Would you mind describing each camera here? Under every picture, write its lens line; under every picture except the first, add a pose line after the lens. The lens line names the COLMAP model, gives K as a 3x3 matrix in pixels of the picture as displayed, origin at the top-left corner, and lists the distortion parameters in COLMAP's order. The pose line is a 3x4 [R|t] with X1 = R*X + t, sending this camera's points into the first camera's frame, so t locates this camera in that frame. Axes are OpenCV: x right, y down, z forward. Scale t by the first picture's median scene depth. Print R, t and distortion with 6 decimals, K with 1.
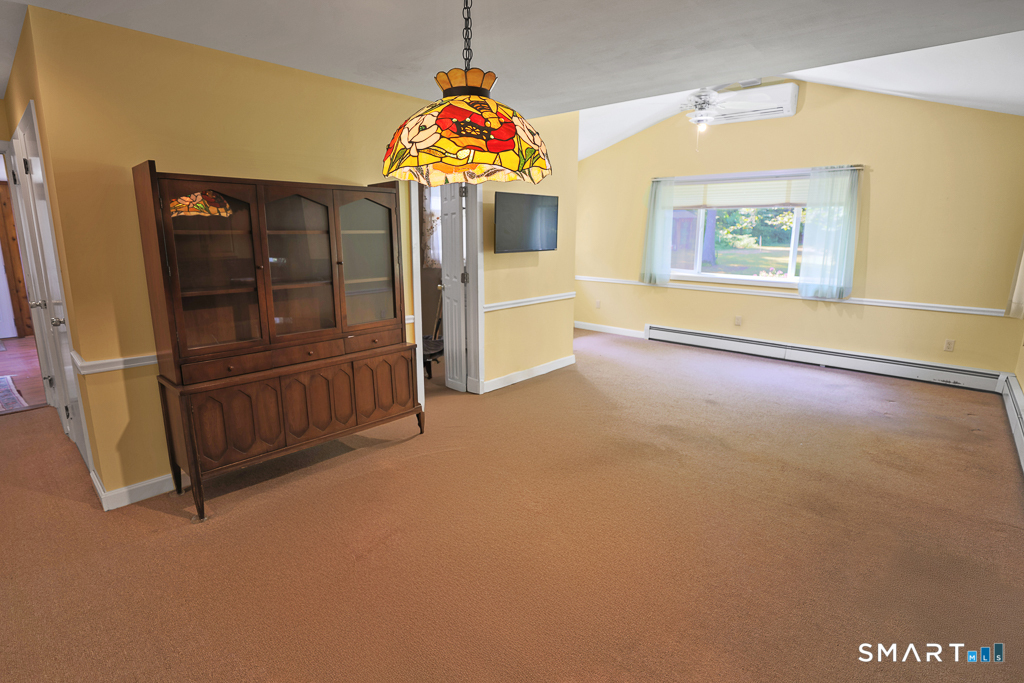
lens RADIAL K [[497.5, 0, 510.5], [0, 497.5, 332.3], [0, 0, 1]] dist [-0.046524, 0.015249]
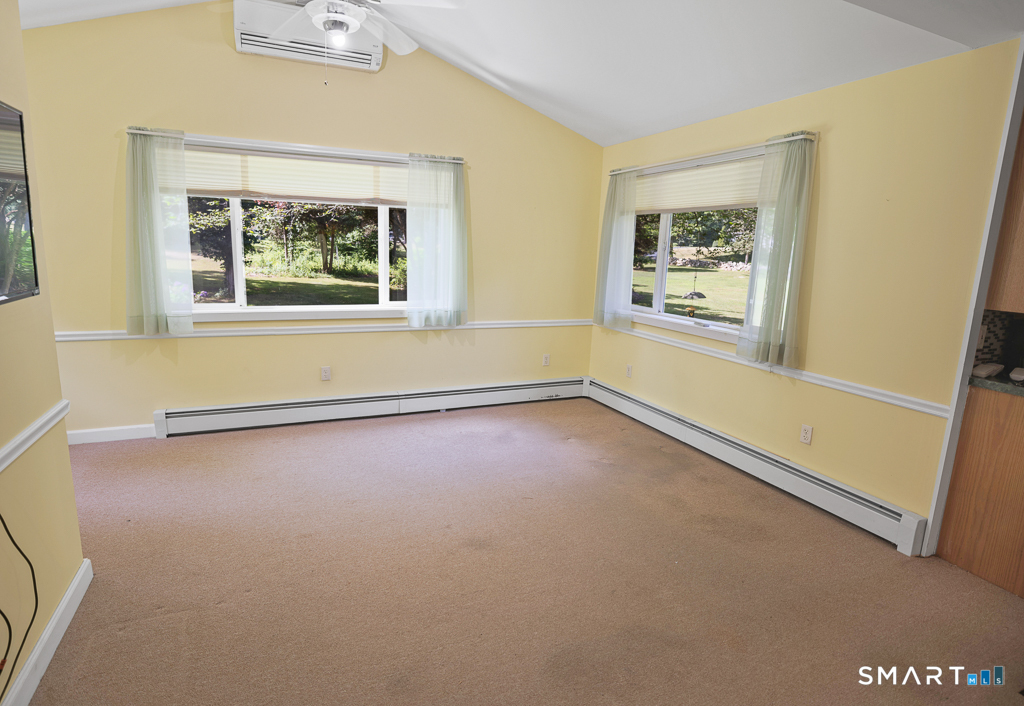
lens RADIAL K [[528.8, 0, 507.5], [0, 528.8, 342.1], [0, 0, 1]] dist [-0.044303, 0.000003]
pose [[0.410455, -0.153837, 0.898811, -0.074178], [0.145676, 0.984070, 0.101905, -0.119472], [-0.900169, 0.089107, 0.426327, 0.567817]]
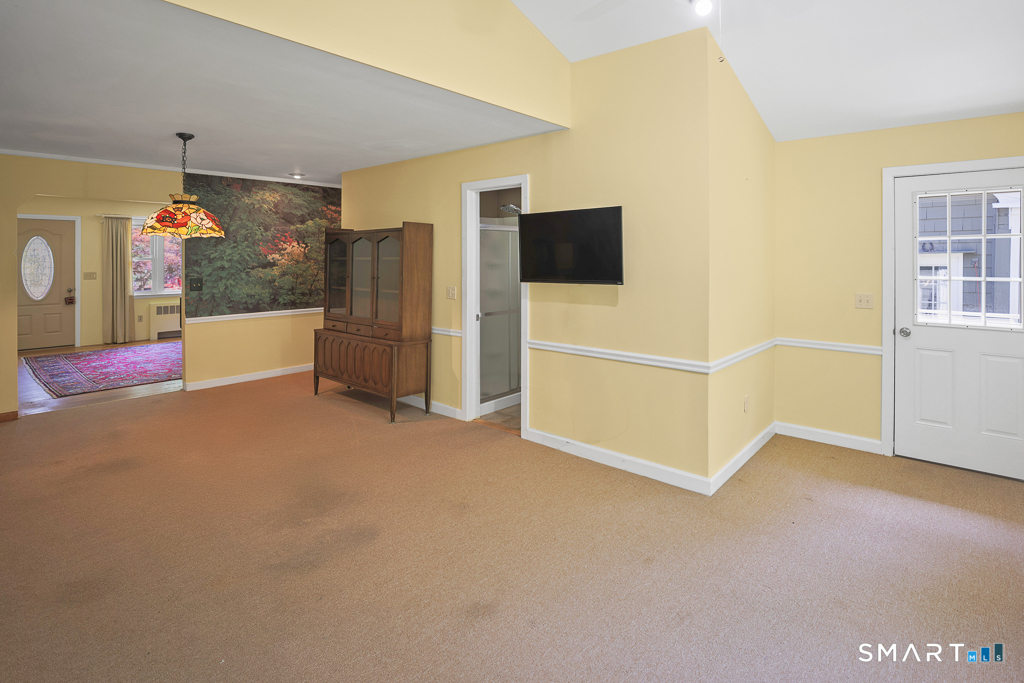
lens RADIAL K [[529.1, 0, 520.0], [0, 529.1, 225.8], [0, 0, 1]] dist [-0.030724, 0.000861]
pose [[0.027275, -0.062396, -0.997679, 0.767704], [-0.200966, 0.977330, -0.066617, -0.159829], [0.979218, 0.202317, 0.014117, 0.786702]]
